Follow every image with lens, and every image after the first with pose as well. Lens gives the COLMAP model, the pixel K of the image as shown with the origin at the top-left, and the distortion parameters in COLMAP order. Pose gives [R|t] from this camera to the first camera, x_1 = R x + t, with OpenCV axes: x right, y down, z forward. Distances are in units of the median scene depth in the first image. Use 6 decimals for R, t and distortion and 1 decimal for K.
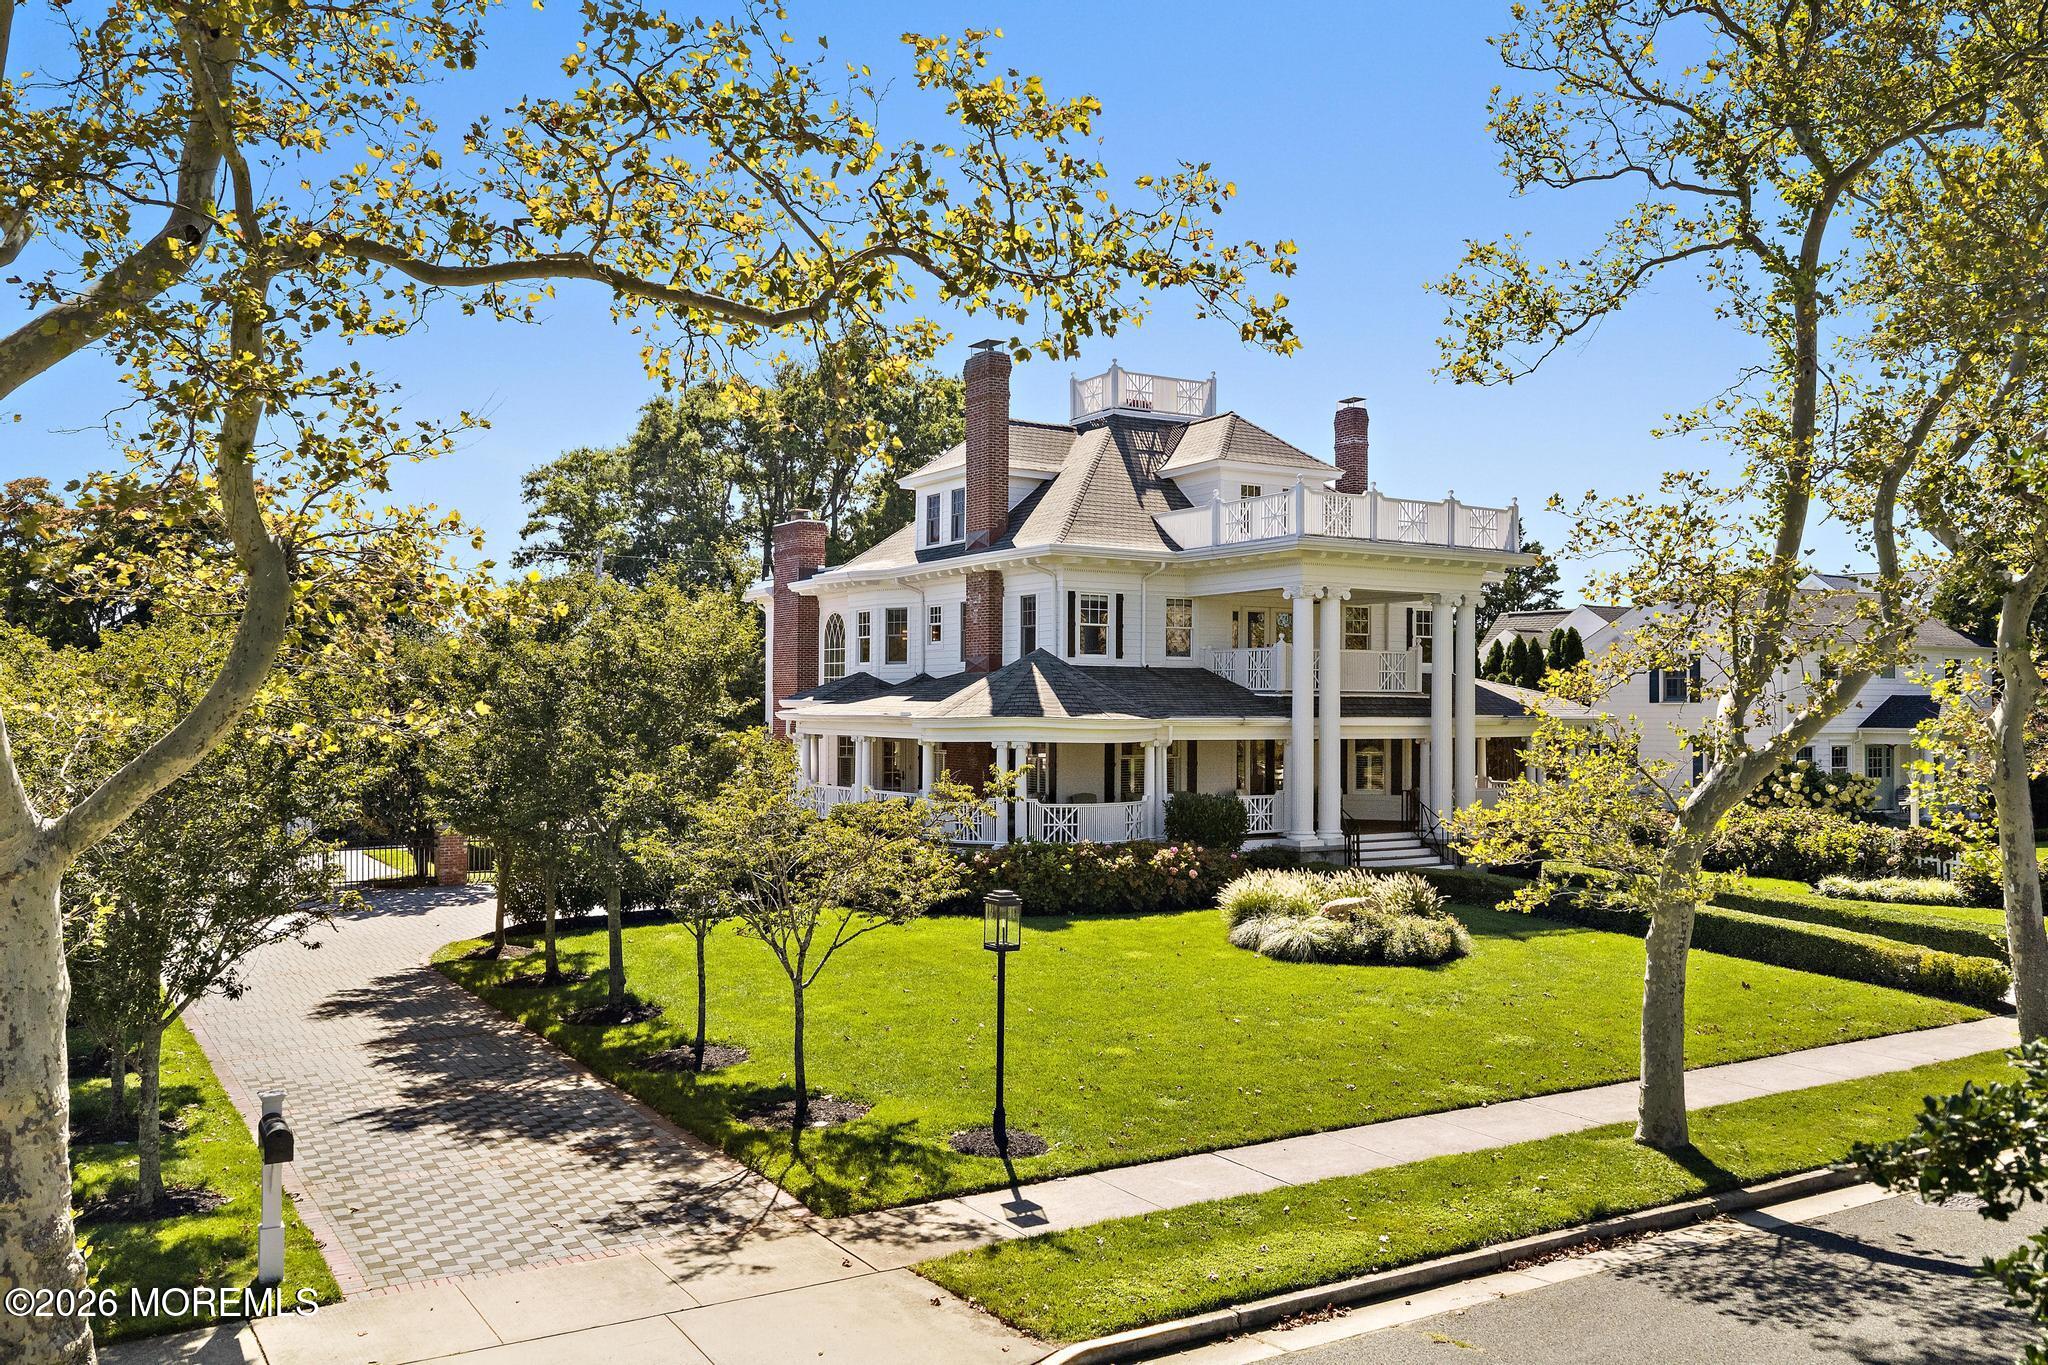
lens RADIAL K [[1654.2, 0, 1024.0], [0, 1654.2, 682.5], [0, 0, 1]] dist [0.053569, 0.001396]
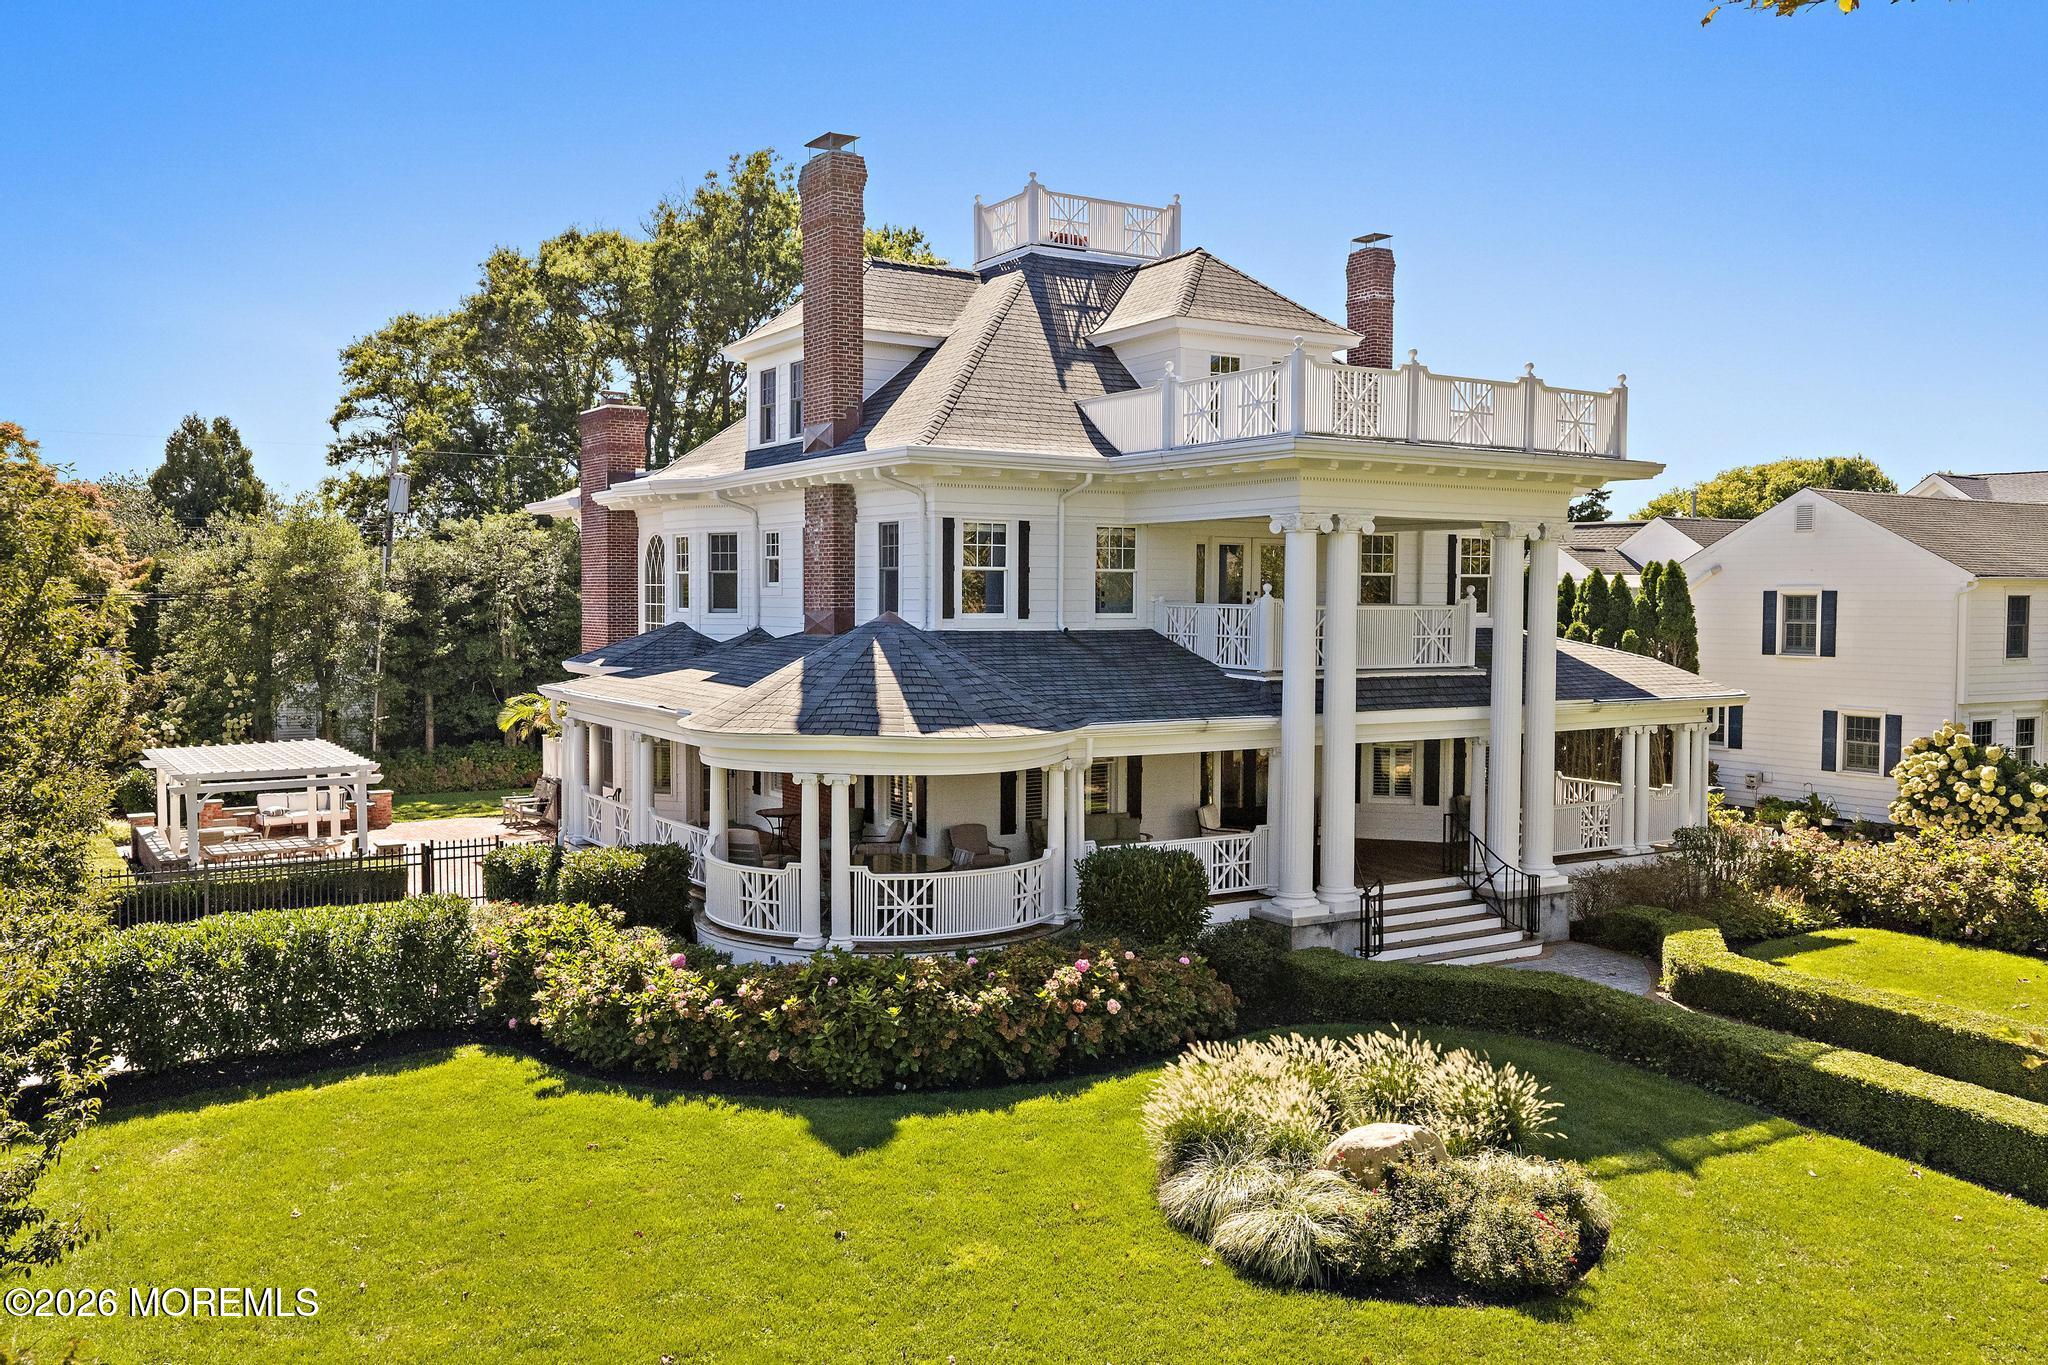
lens RADIAL K [[1676.2, 0, 1024.0], [0, 1676.2, 682.5], [0, 0, 1]] dist [0.025540, -0.000096]
pose [[0.999984, -0.000395, 0.005624, 0.052804], [0.000012, 0.997690, 0.067927, -0.033935], [-0.005637, -0.067926, 0.997674, 0.320499]]
